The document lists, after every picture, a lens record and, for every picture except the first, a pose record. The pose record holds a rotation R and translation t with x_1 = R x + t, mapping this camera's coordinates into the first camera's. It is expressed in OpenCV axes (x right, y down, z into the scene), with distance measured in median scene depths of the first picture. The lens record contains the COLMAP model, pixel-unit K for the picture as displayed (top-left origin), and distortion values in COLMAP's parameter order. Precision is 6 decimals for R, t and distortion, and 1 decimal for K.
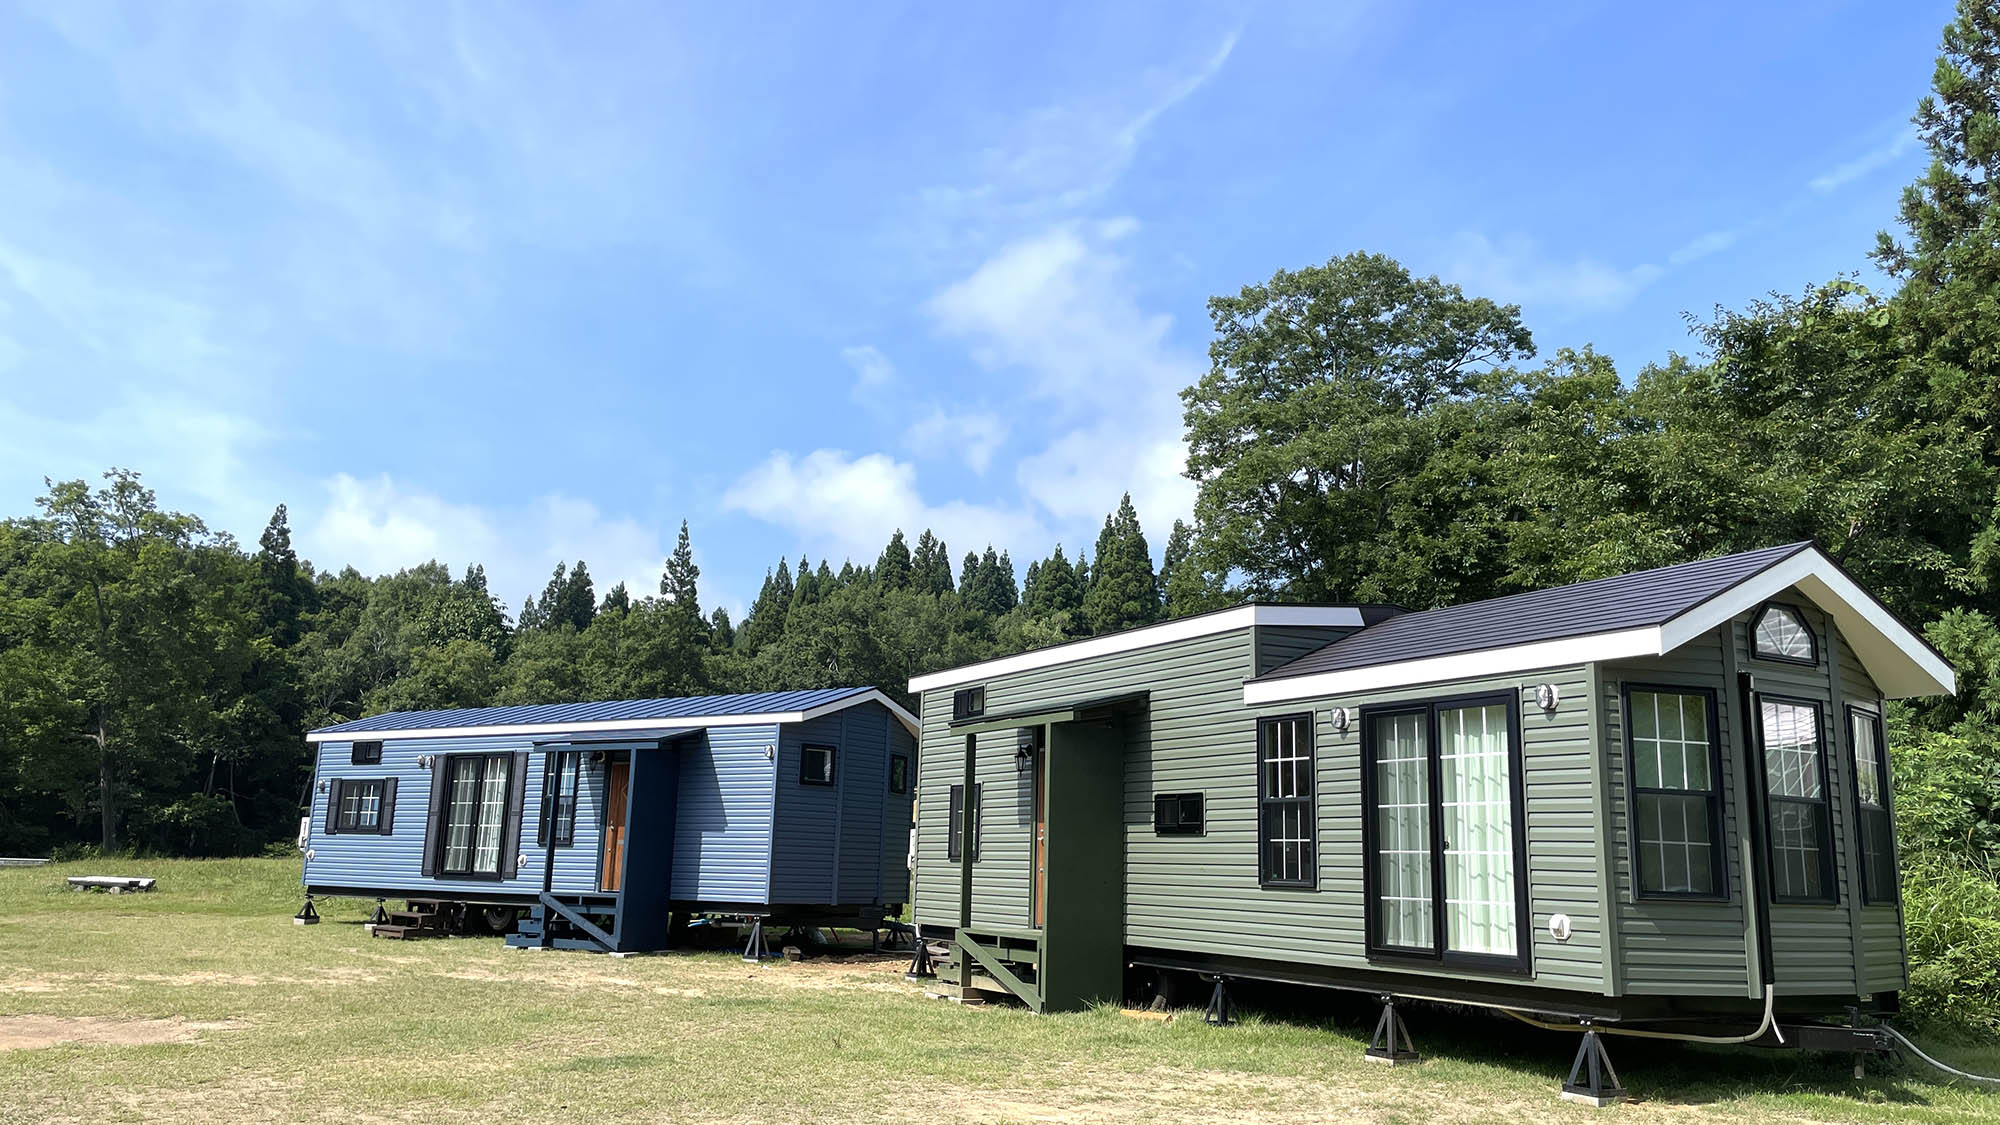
lens RADIAL K [[1525.1, 0, 989.6], [0, 1525.1, 563.4], [0, 0, 1]] dist [0.082980, -0.087294]
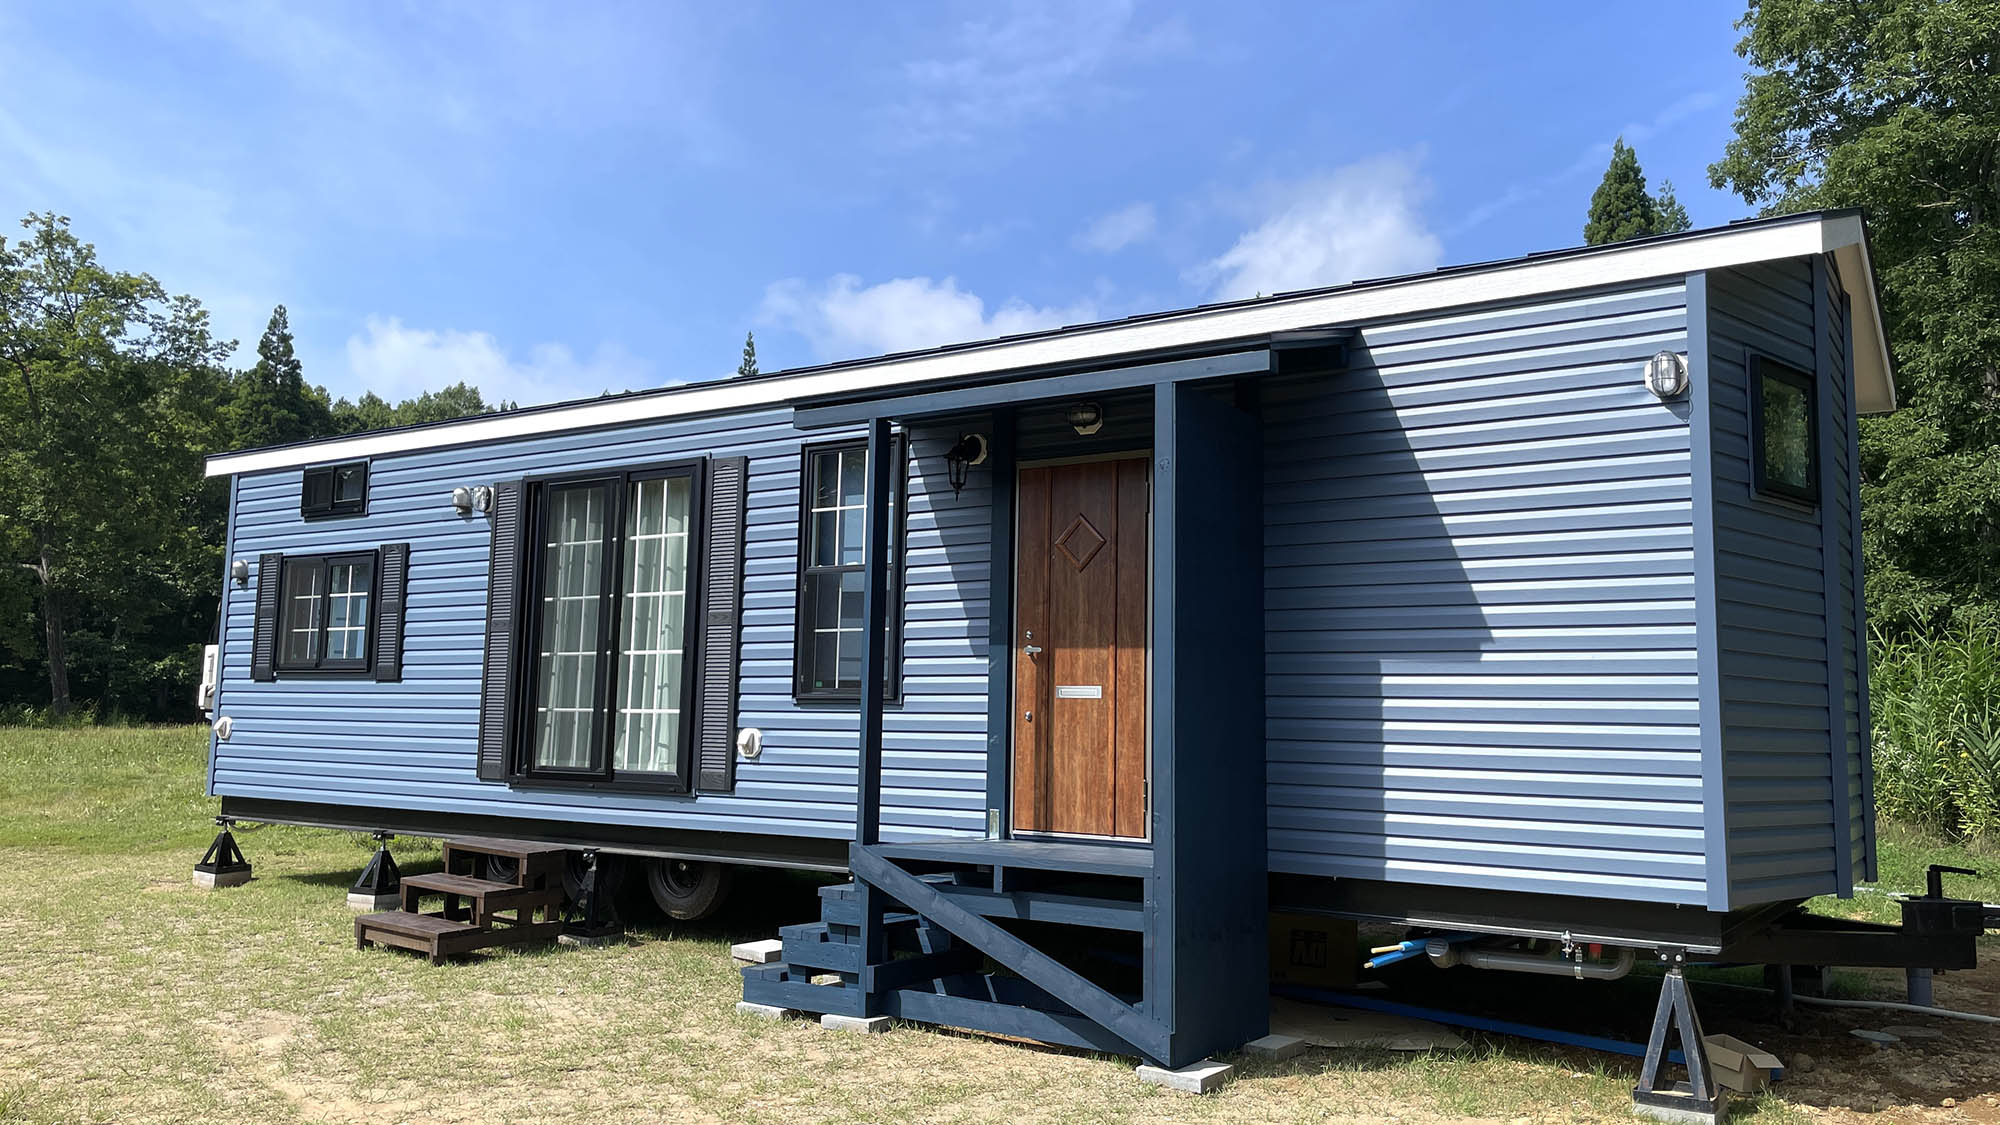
lens RADIAL K [[1525.1, 0, 998.3], [0, 1525.1, 560.0], [0, 0, 1]] dist [0.082980, -0.087294]
pose [[0.999834, -0.011265, -0.014337, -0.249599], [0.012517, 0.995827, 0.090399, 0.122402], [0.013259, -0.090563, 0.995802, 0.670121]]
